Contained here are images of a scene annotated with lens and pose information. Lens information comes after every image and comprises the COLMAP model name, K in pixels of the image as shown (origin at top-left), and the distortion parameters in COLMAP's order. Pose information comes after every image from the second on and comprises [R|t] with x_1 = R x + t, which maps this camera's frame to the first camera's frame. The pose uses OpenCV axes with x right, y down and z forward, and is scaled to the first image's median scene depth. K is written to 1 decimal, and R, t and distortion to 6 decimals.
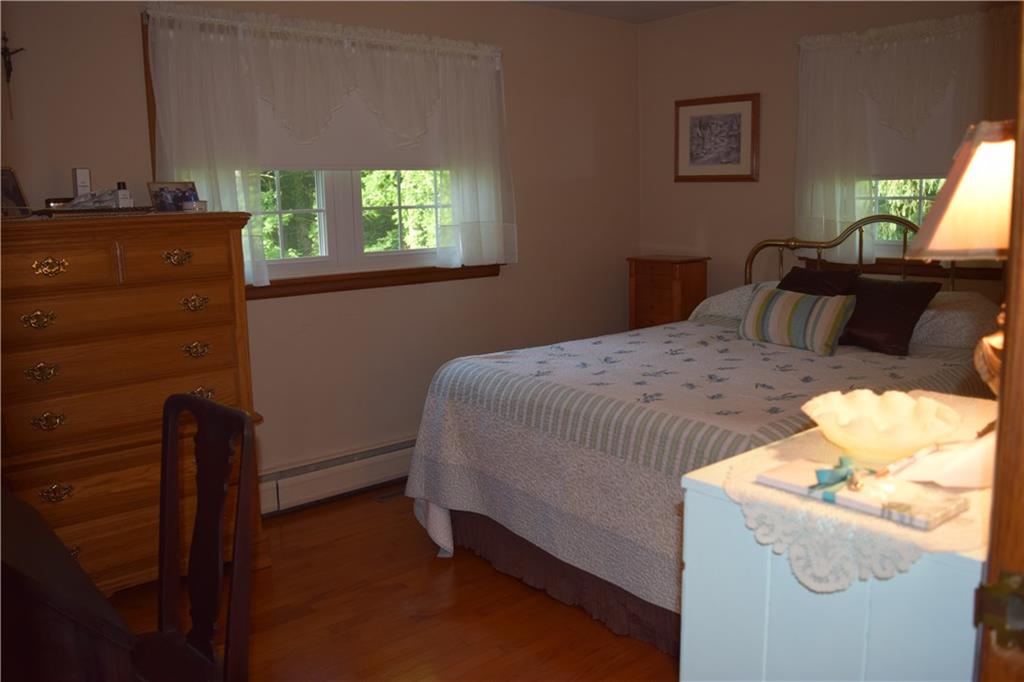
lens RADIAL K [[850.1, 0, 506.6], [0, 850.1, 337.1], [0, 0, 1]] dist [-0.090011, 0.018965]
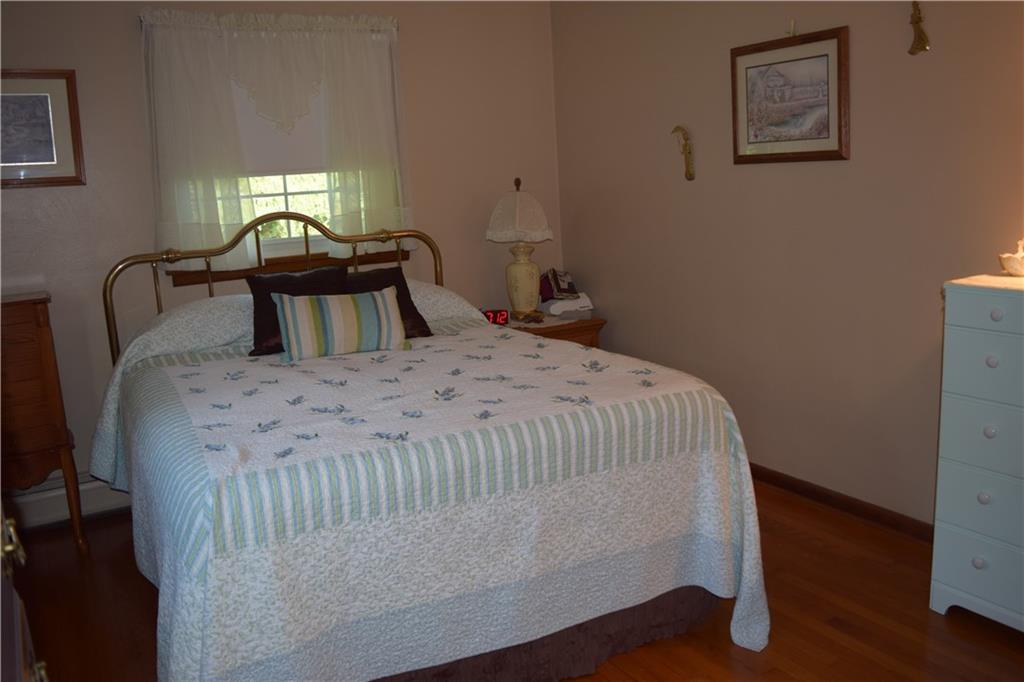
lens RADIAL K [[808.3, 0, 509.0], [0, 808.3, 336.7], [0, 0, 1]] dist [-0.088877, 0.010899]
pose [[0.166732, -0.168377, 0.971519, -0.411552], [0.201003, 0.970425, 0.133692, -0.075031], [-0.965297, 0.172987, 0.195646, 0.564938]]
